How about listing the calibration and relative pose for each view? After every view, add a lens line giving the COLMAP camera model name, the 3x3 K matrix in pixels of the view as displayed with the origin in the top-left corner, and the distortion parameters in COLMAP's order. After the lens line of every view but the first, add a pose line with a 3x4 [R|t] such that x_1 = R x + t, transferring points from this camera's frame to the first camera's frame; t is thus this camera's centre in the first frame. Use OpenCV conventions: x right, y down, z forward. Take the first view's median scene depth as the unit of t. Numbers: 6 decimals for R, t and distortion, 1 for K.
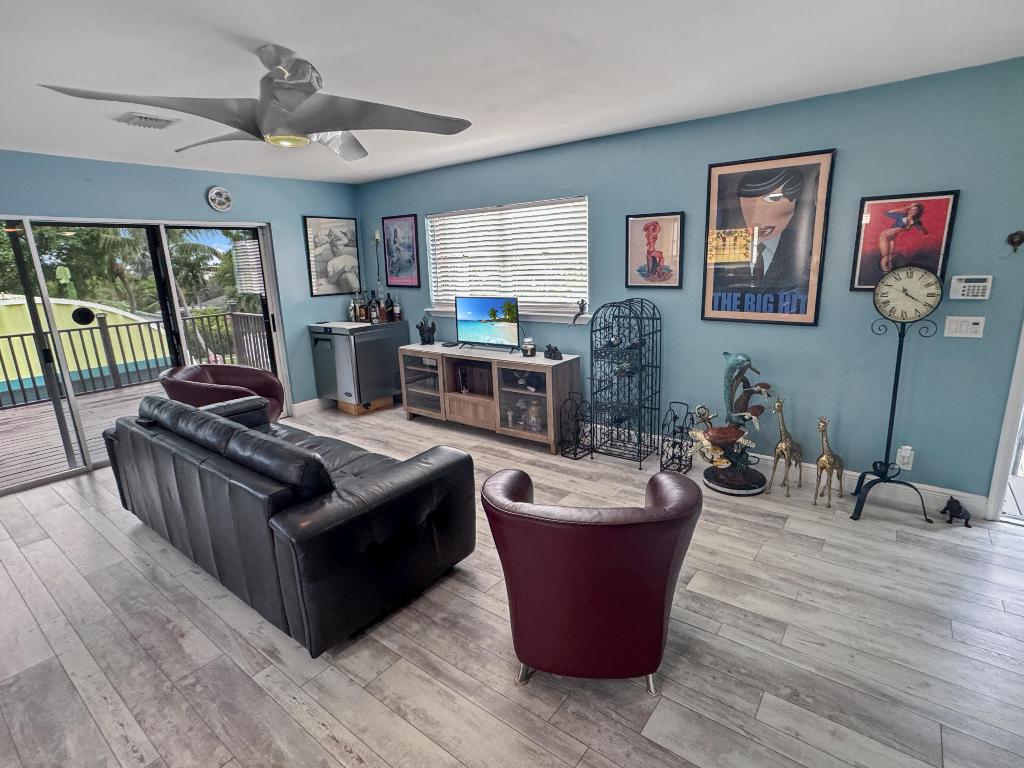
lens RADIAL K [[520.8, 0, 512.0], [0, 520.8, 384.0], [0, 0, 1]] dist [-0.054323, 0.038507]
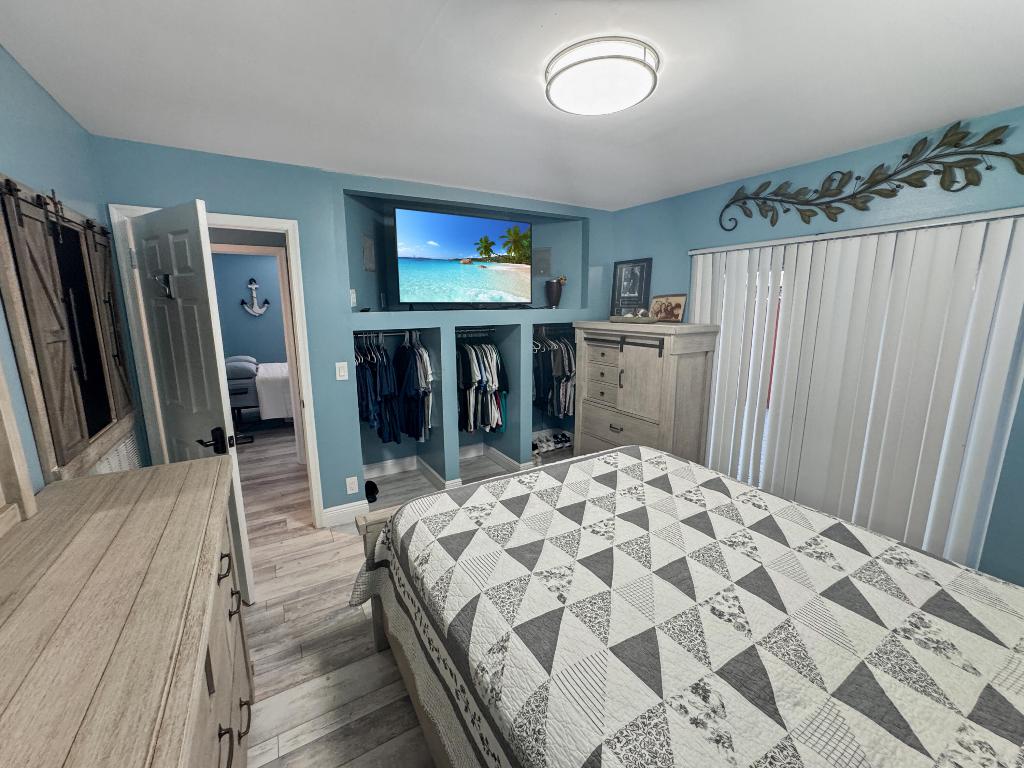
lens RADIAL K [[413.5, 0, 512.0], [0, 413.5, 384.0], [0, 0, 1]] dist [-0.001363, 0.000001]
pose [[0.376470, -0.133225, 0.916800, -0.496782], [0.212378, 0.975663, 0.054568, -0.011054], [-0.901757, 0.174165, 0.395601, 0.907621]]
